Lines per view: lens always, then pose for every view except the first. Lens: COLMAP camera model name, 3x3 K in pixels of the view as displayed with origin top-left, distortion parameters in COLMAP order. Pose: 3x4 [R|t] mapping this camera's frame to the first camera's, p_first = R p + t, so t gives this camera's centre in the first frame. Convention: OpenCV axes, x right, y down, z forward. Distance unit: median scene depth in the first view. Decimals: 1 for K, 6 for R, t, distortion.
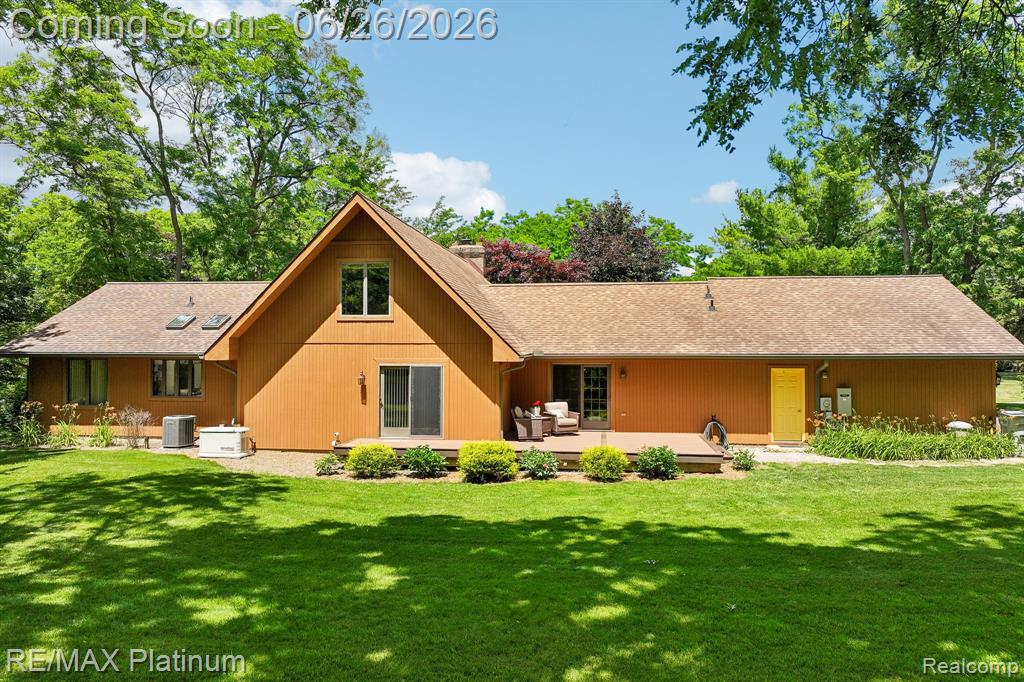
lens RADIAL K [[712.2, 0, 511.9], [0, 712.2, 343.5], [0, 0, 1]] dist [0.005435, 0.003513]
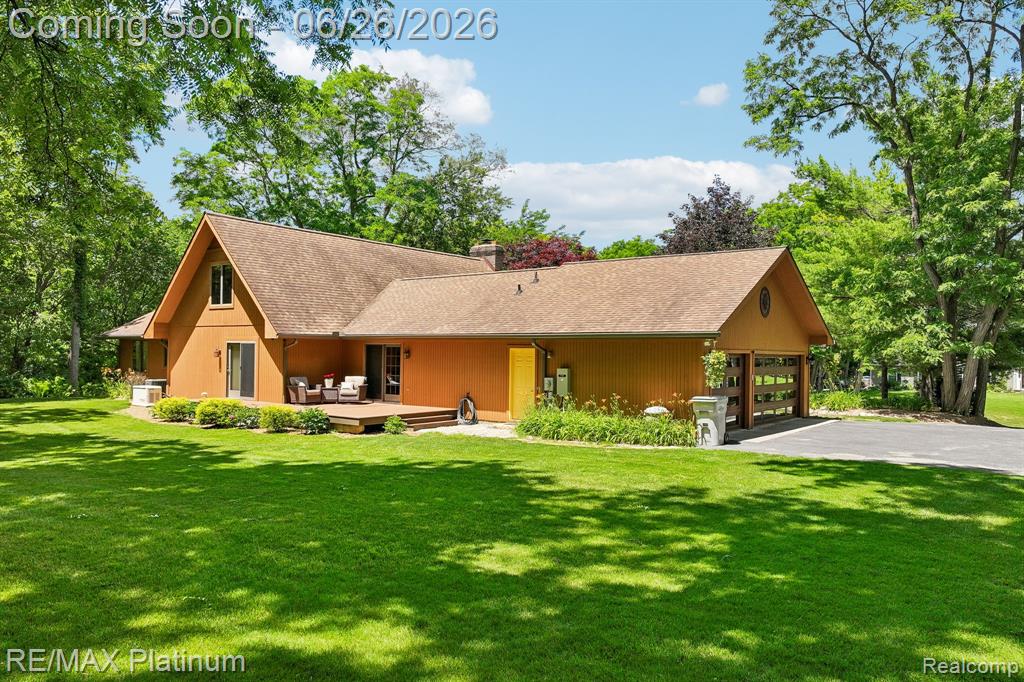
lens RADIAL K [[712.2, 0, 515.5], [0, 712.2, 342.7], [0, 0, 1]] dist [0.005435, 0.003513]
pose [[0.855508, 0.001612, -0.517786, 0.940372], [-0.007305, 0.999933, -0.008955, 0.038664], [0.517737, 0.011444, 0.855463, 0.151120]]
